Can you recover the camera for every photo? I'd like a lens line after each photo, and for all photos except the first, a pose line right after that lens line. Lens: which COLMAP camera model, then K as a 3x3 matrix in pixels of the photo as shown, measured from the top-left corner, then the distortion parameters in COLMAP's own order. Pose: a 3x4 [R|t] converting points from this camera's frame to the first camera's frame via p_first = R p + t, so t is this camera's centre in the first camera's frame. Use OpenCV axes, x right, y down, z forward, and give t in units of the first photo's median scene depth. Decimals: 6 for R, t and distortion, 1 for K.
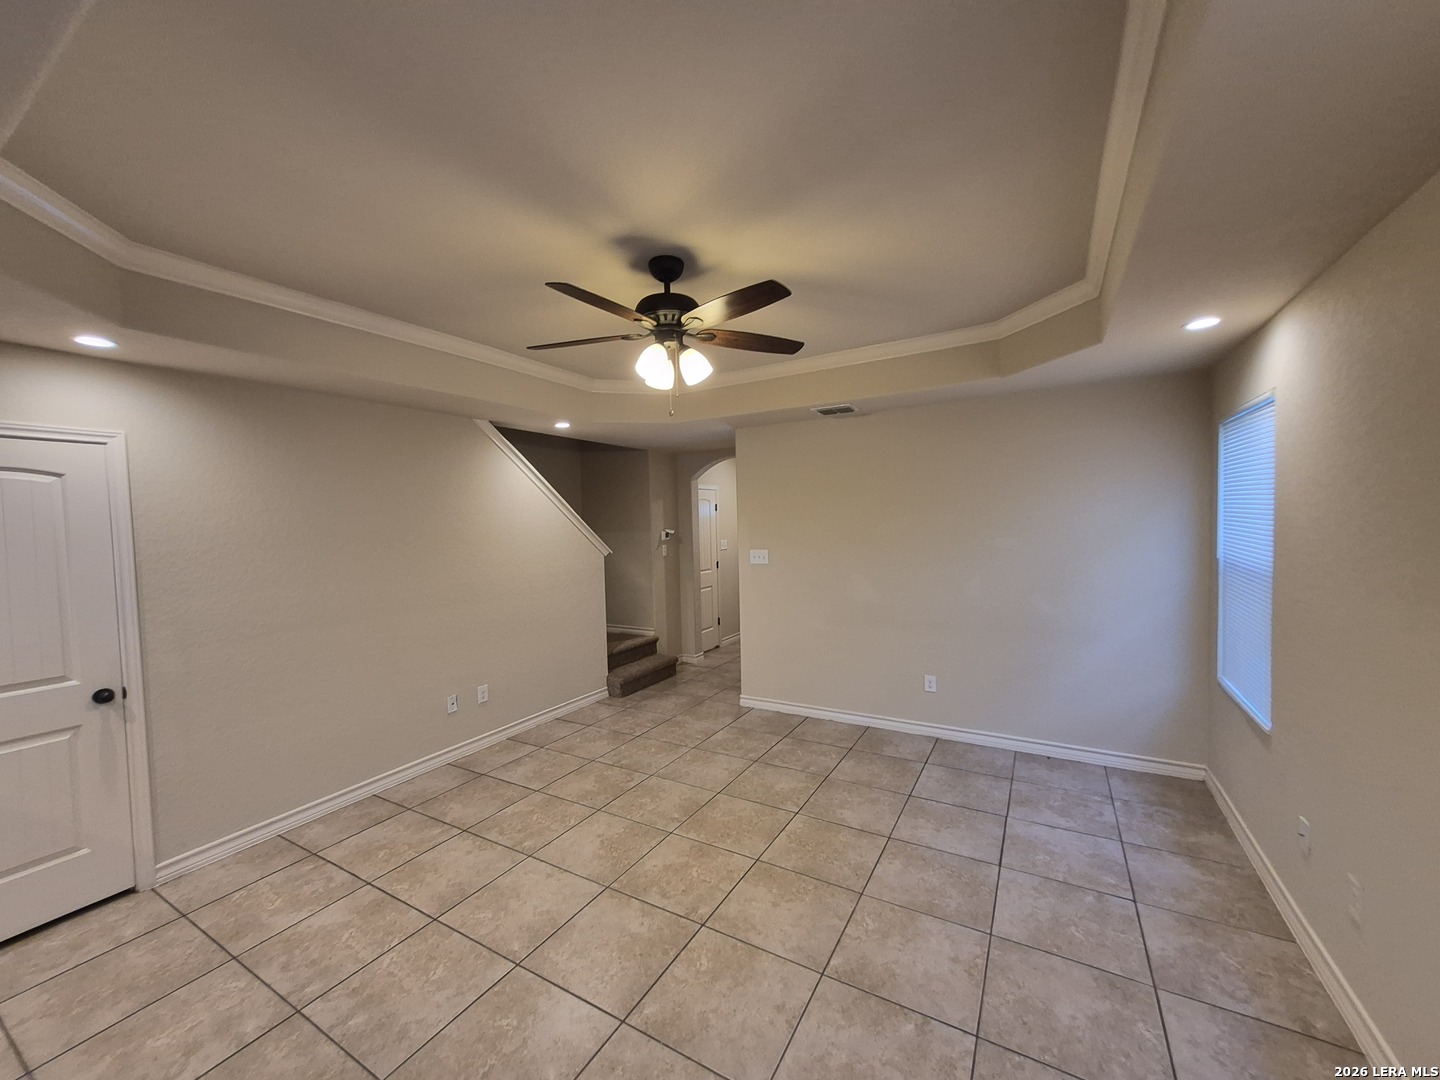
lens RADIAL K [[572.9, 0, 716.1], [0, 572.9, 523.9], [0, 0, 1]] dist [0.006153, -0.000067]
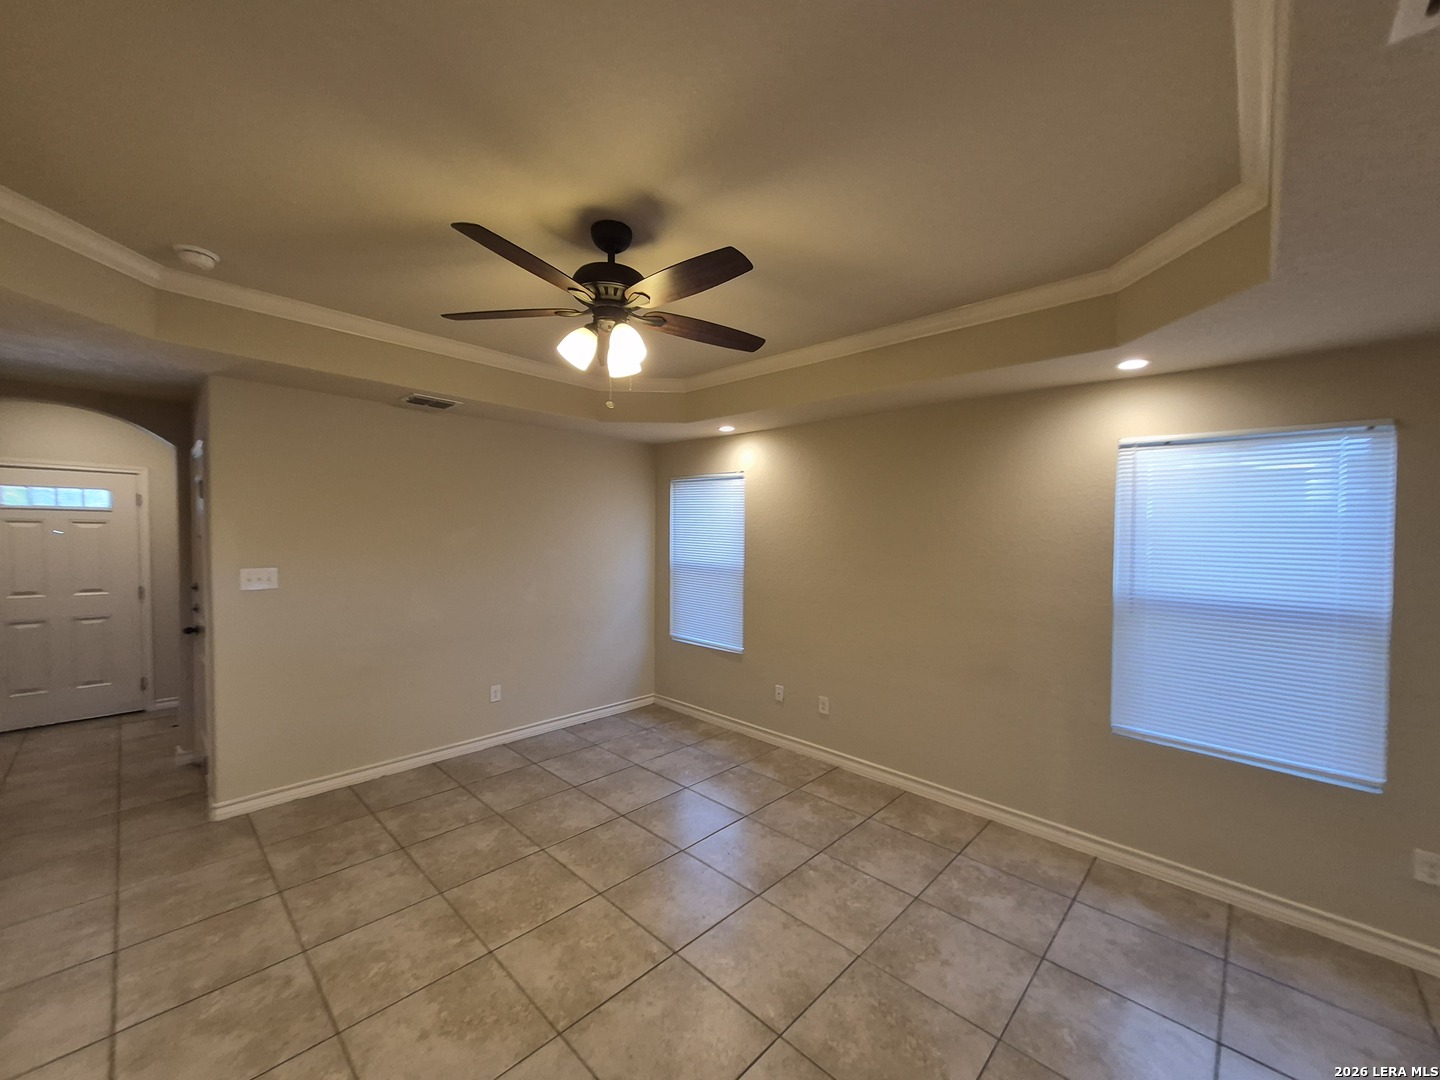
lens RADIAL K [[566.9, 0, 704.8], [0, 566.9, 541.3], [0, 0, 1]] dist [0.011316, -0.000167]
pose [[0.243638, 0.009658, 0.969818, -0.686747], [-0.016914, 0.999841, -0.005708, 0.009365], [-0.969719, -0.015013, 0.243762, 0.530496]]
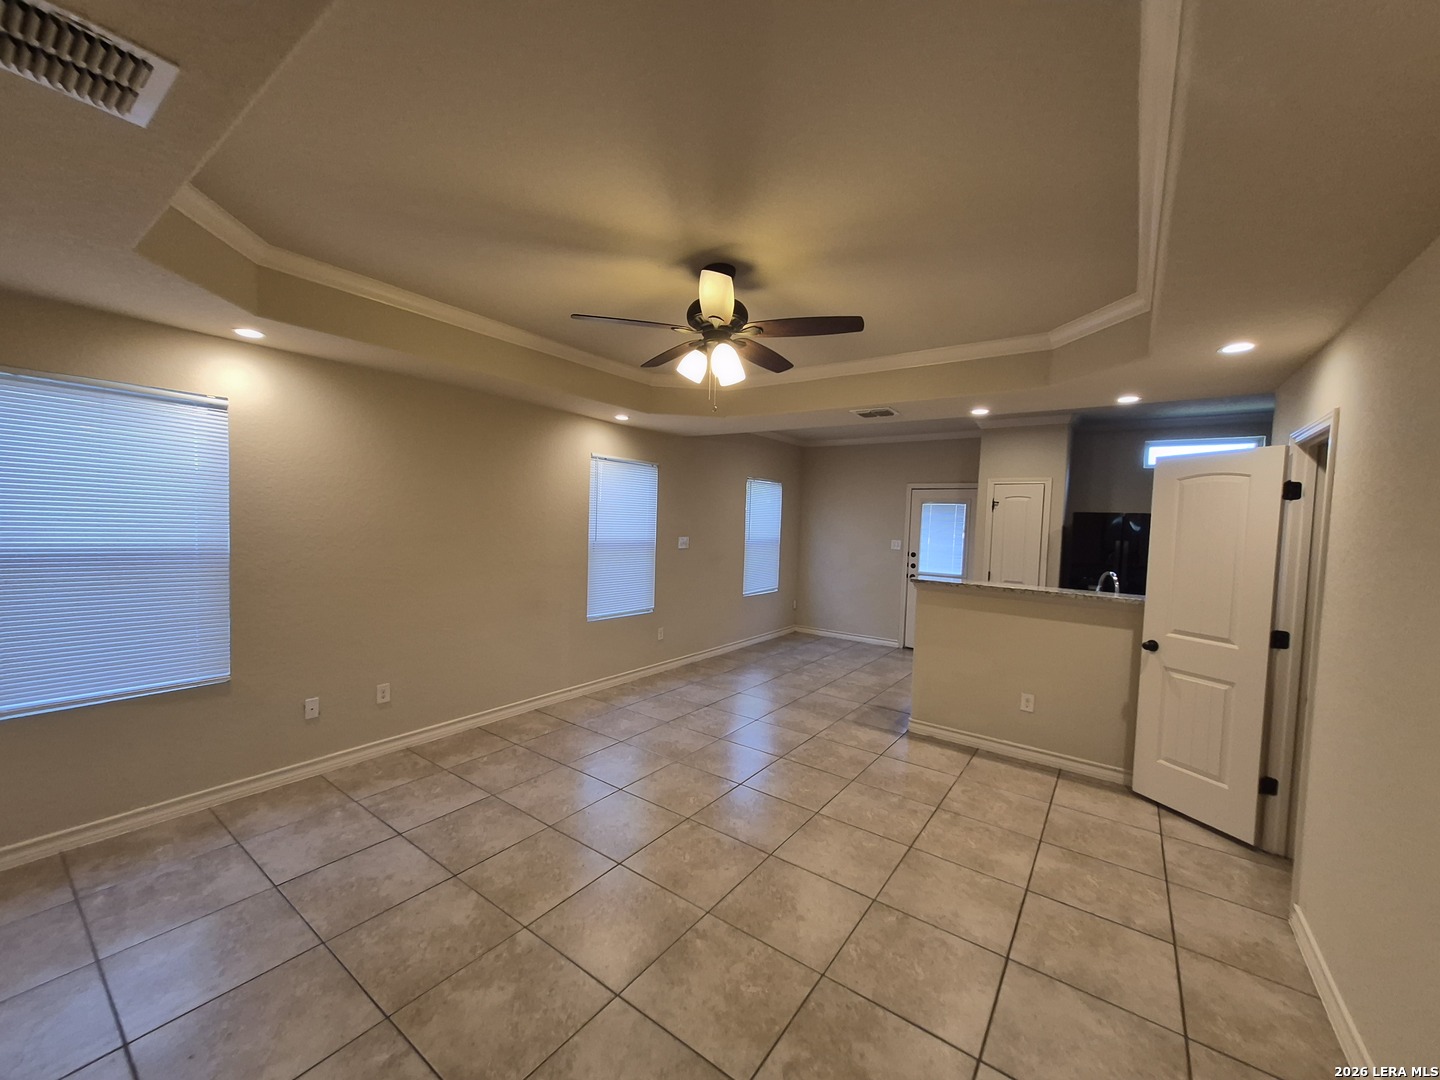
lens RADIAL K [[562.1, 0, 715.6], [0, 562.1, 546.4], [0, 0, 1]] dist [0.002425, -0.000277]
pose [[-0.995237, -0.009479, 0.097019, -0.147820], [-0.004824, 0.998831, 0.048103, 0.013622], [-0.097362, 0.047406, -0.994119, 1.625146]]
